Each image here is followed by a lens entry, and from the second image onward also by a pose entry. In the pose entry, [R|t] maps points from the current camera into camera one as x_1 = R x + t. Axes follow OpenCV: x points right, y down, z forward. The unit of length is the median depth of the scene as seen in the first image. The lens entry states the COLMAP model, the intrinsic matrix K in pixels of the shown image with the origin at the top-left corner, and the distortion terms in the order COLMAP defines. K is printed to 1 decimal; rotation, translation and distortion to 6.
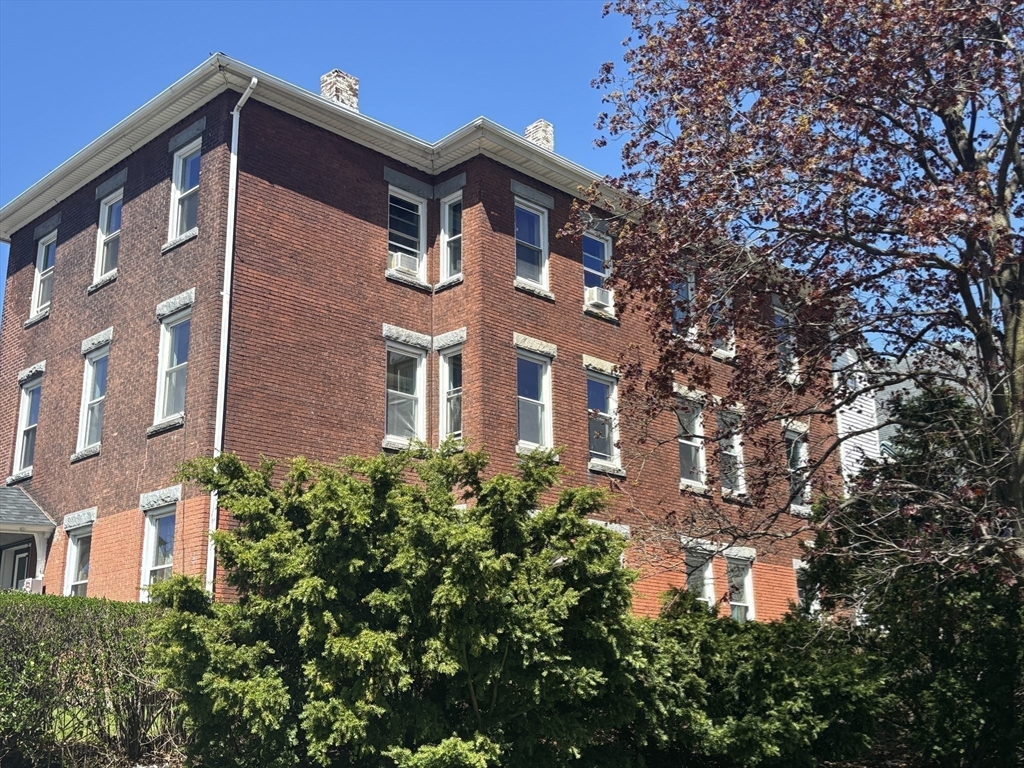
lens RADIAL K [[1186.0, 0, 511.9], [0, 1186.0, 381.9], [0, 0, 1]] dist [0.018791, 0.000000]
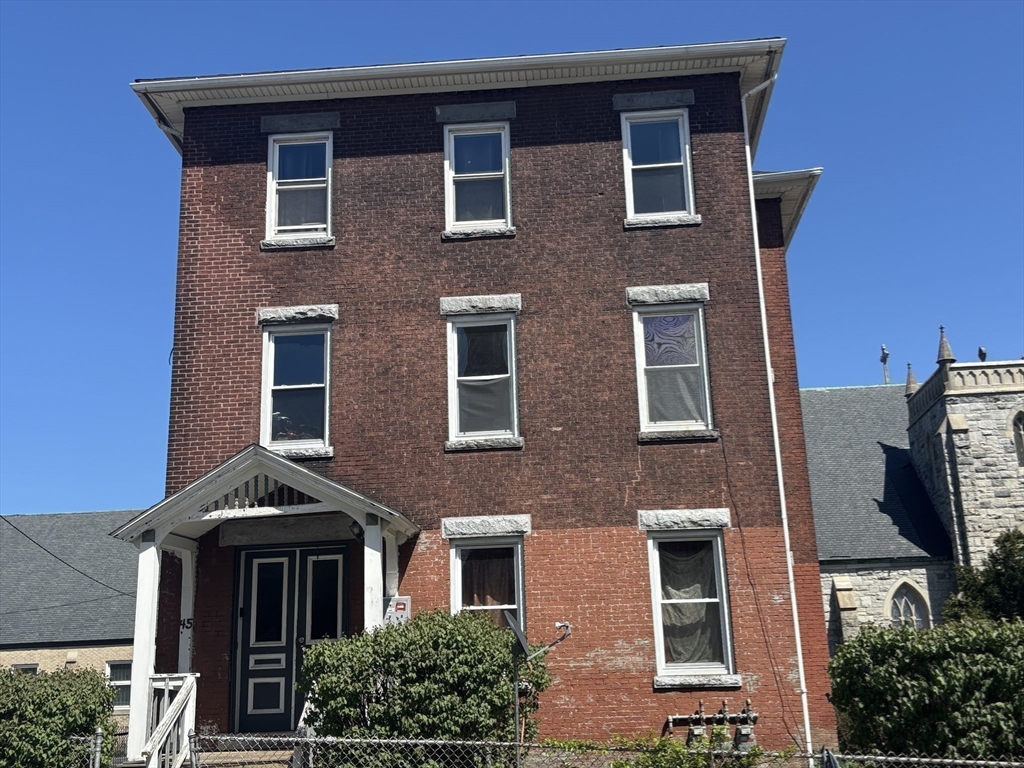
lens RADIAL K [[1186.0, 0, 511.6], [0, 1186.0, 385.3], [0, 0, 1]] dist [0.018791, 0.000000]
pose [[0.766894, 0.168217, 0.619336, -0.876217], [-0.162166, 0.984513, -0.066601, 0.074379], [-0.620948, -0.049359, 0.782296, 0.382547]]
